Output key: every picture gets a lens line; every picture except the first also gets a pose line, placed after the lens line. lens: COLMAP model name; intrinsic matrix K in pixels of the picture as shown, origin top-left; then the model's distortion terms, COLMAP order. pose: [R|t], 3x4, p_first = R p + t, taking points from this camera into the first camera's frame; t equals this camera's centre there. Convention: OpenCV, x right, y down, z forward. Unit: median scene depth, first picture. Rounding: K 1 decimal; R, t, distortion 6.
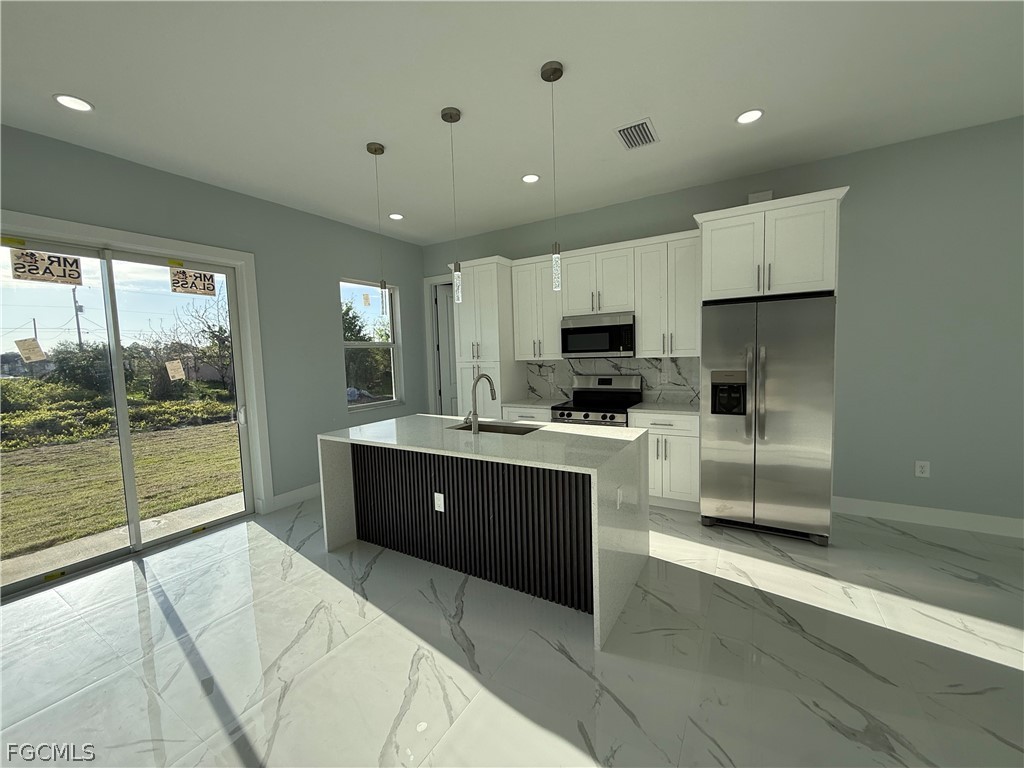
lens RADIAL K [[408.0, 0, 511.6], [0, 408.0, 383.0], [0, 0, 1]] dist [0.001083, -0.000149]
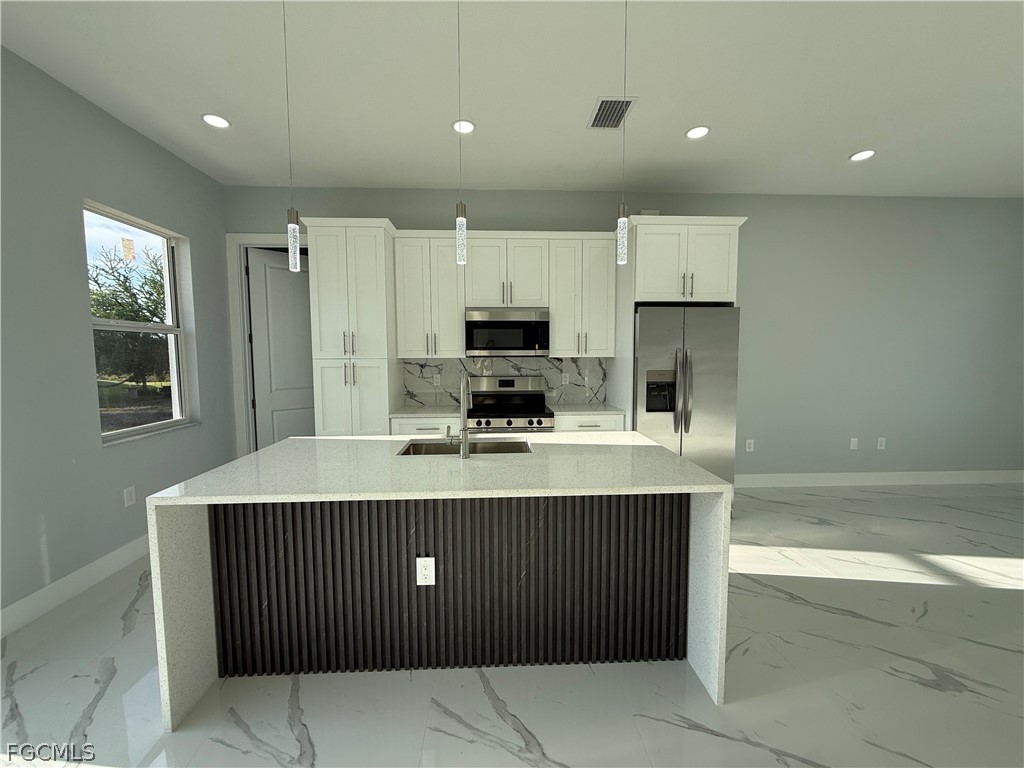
lens RADIAL K [[408.0, 0, 512.1], [0, 408.0, 382.6], [0, 0, 1]] dist [0.001083, -0.000149]
pose [[0.828407, -0.012312, 0.559991, -0.360789], [0.019562, 0.999784, -0.006956, 0.001989], [-0.559784, 0.016717, 0.828470, 0.332295]]
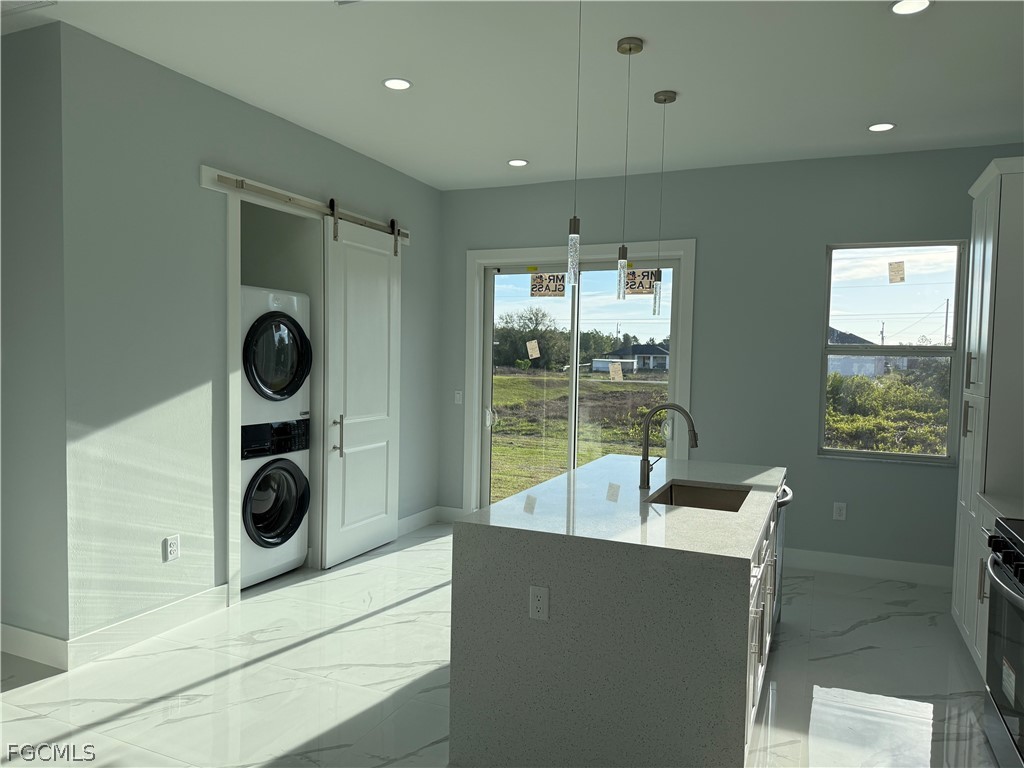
lens RADIAL K [[715.9, 0, 514.3], [0, 715.9, 382.0], [0, 0, 1]] dist [0.064790, -0.085084]
pose [[0.138638, 0.074707, -0.987521, 0.939593], [-0.094916, 0.993563, 0.061839, -0.096688], [0.985784, 0.085158, 0.144836, 0.522818]]
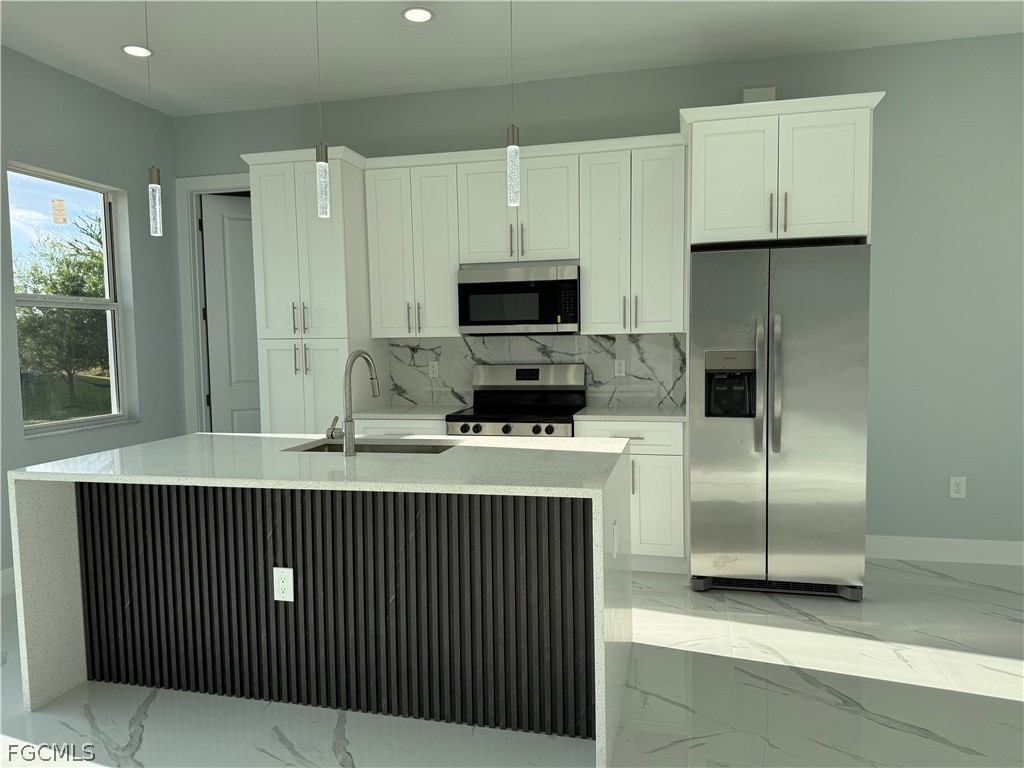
lens RADIAL K [[715.9, 0, 514.3], [0, 715.9, 390.9], [0, 0, 1]] dist [0.064790, -0.085084]
pose [[0.953188, -0.005526, 0.302326, -0.149007], [0.007937, 0.999946, -0.006746, 0.038447], [-0.302273, 0.008830, 0.953181, -0.005927]]
